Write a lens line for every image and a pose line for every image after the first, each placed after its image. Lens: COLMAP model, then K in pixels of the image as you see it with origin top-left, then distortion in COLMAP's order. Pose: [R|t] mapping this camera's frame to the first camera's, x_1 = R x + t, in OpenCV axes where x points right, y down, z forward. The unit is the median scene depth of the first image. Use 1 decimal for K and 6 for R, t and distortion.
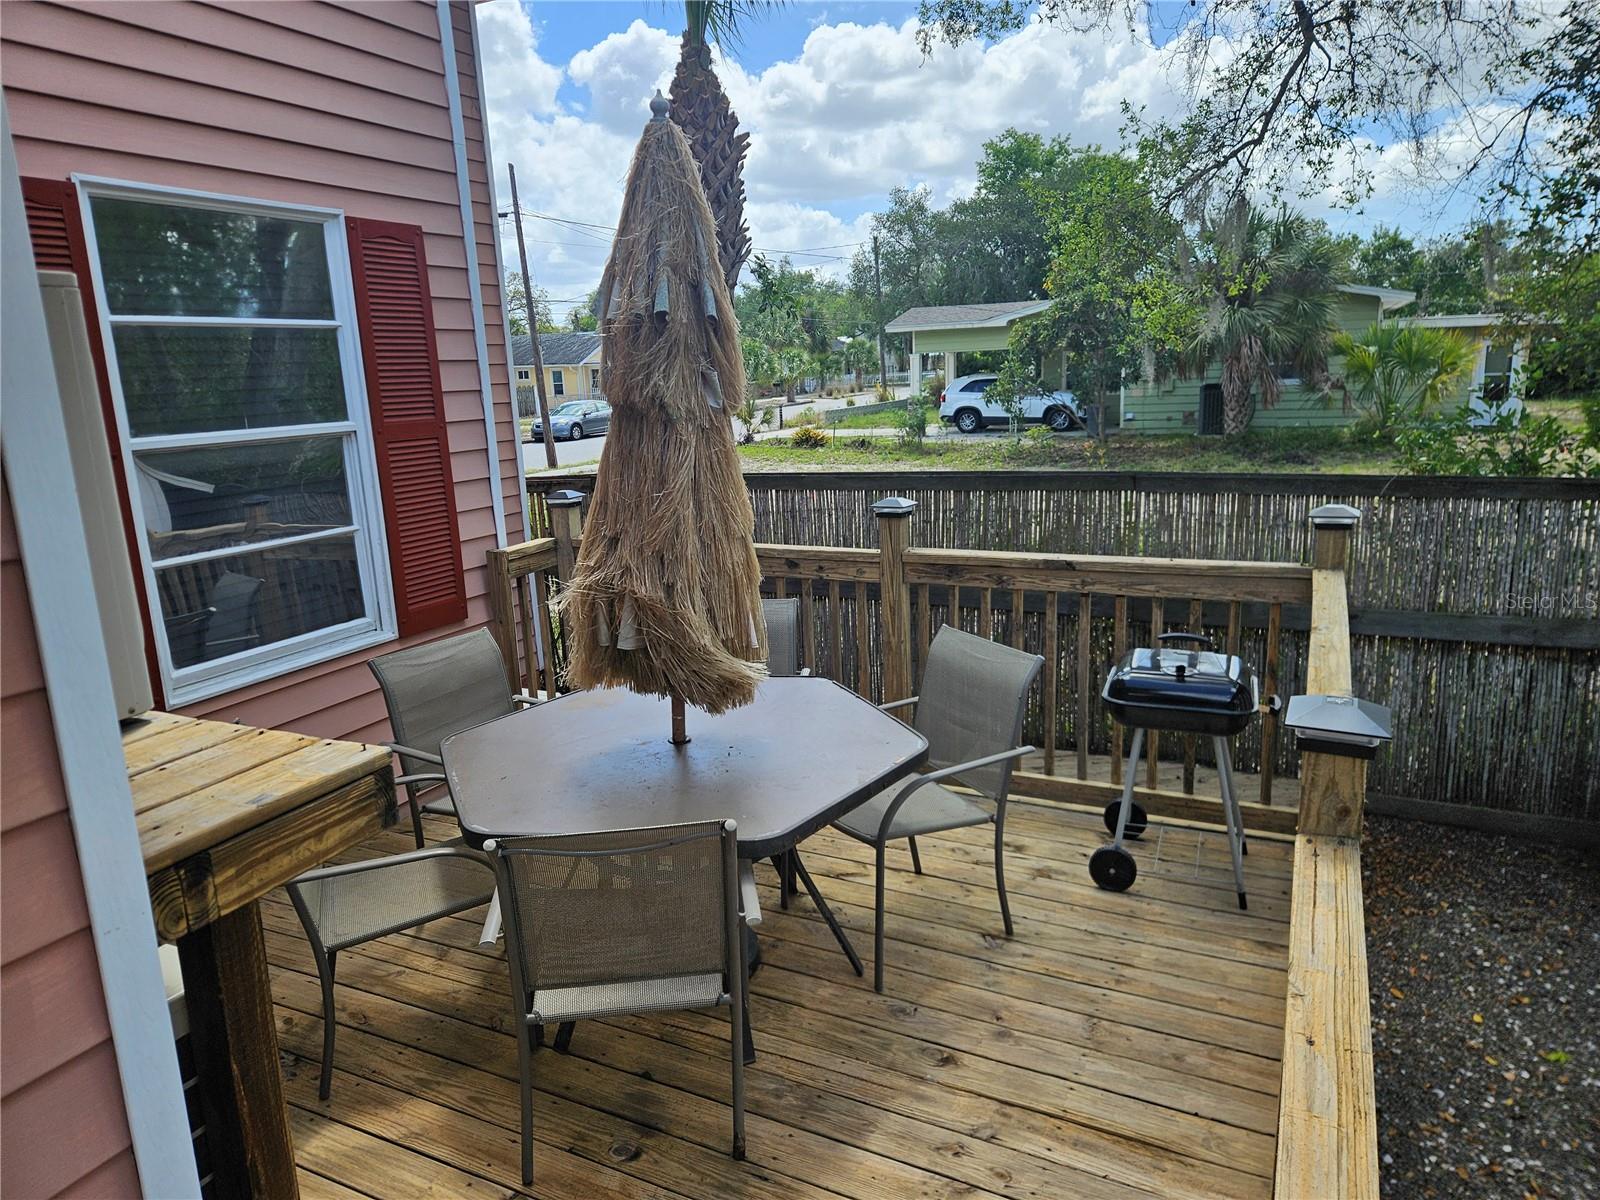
lens RADIAL K [[1075.6, 0, 793.8], [0, 1075.6, 595.8], [0, 0, 1]] dist [0.031798, -0.022330]
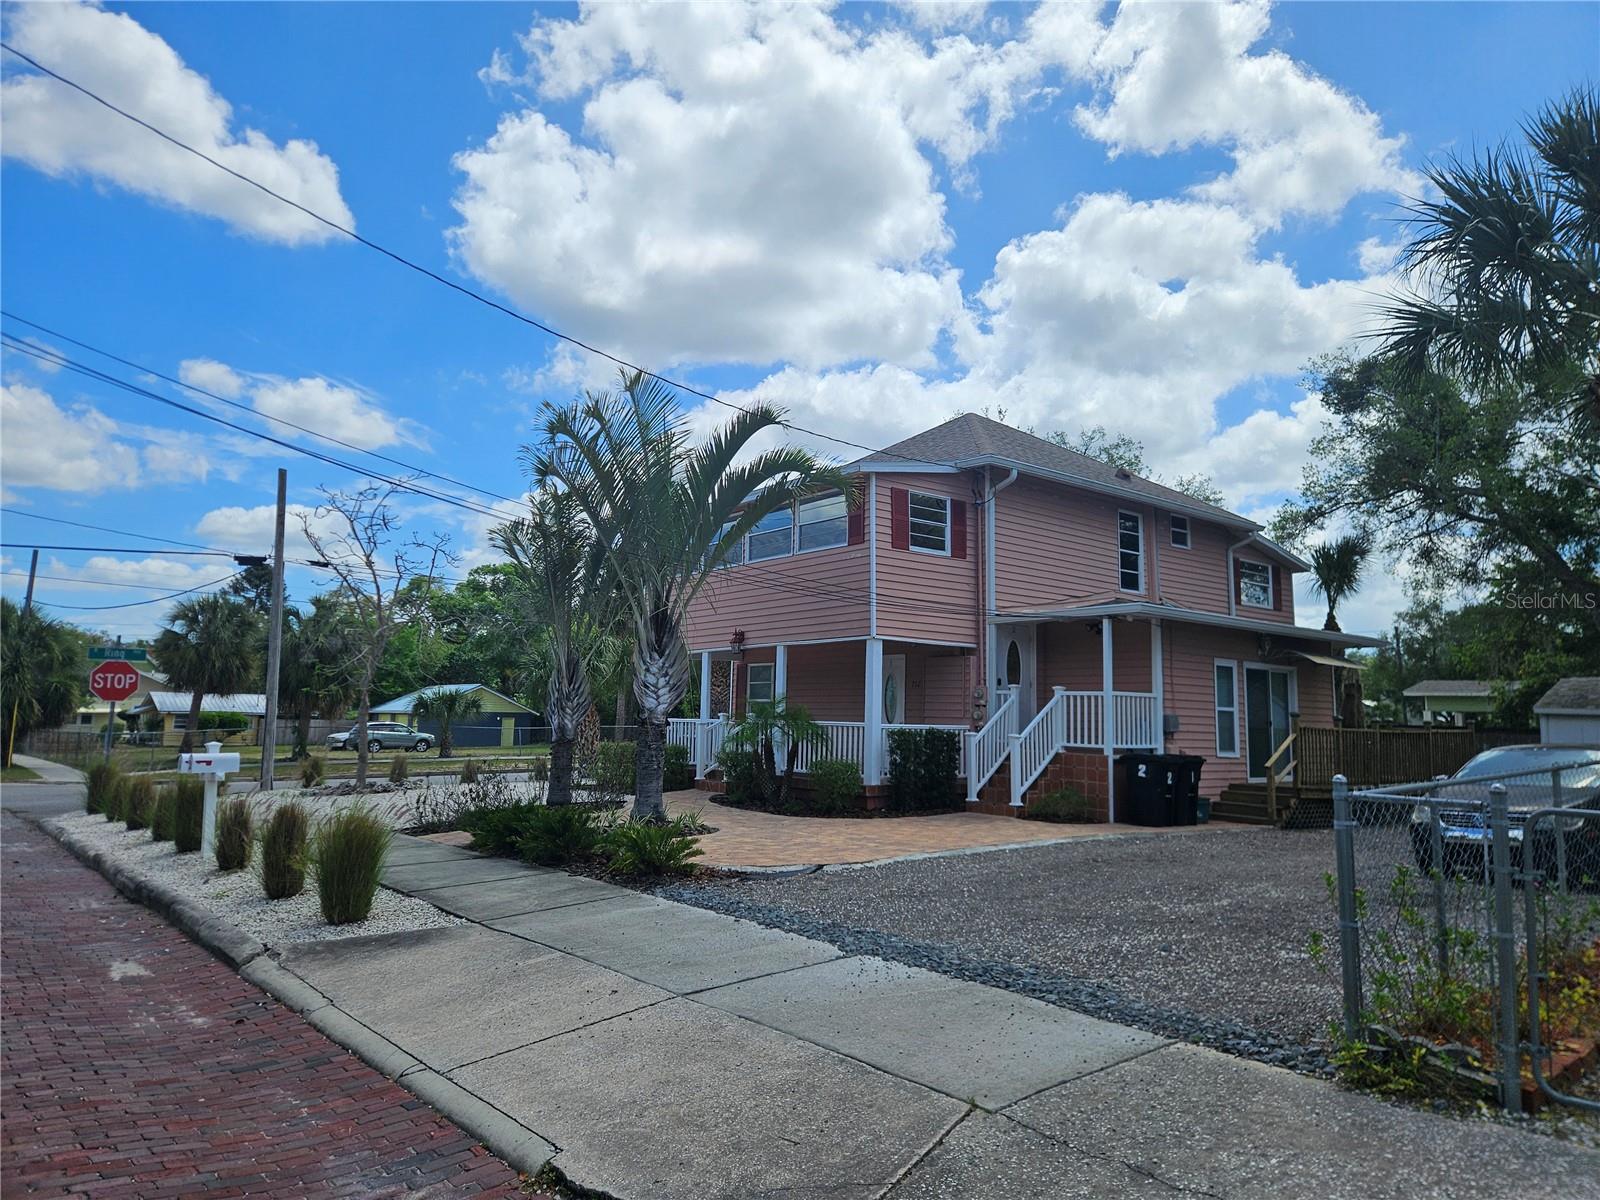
lens RADIAL K [[1075.6, 0, 797.4], [0, 1075.6, 592.0], [0, 0, 1]] dist [0.031798, -0.022330]
pose [[0.905827, 0.004121, -0.423628, -0.028952], [-0.139170, 0.947353, -0.288364, 0.120887], [0.400137, 0.320164, 0.858711, -0.482447]]
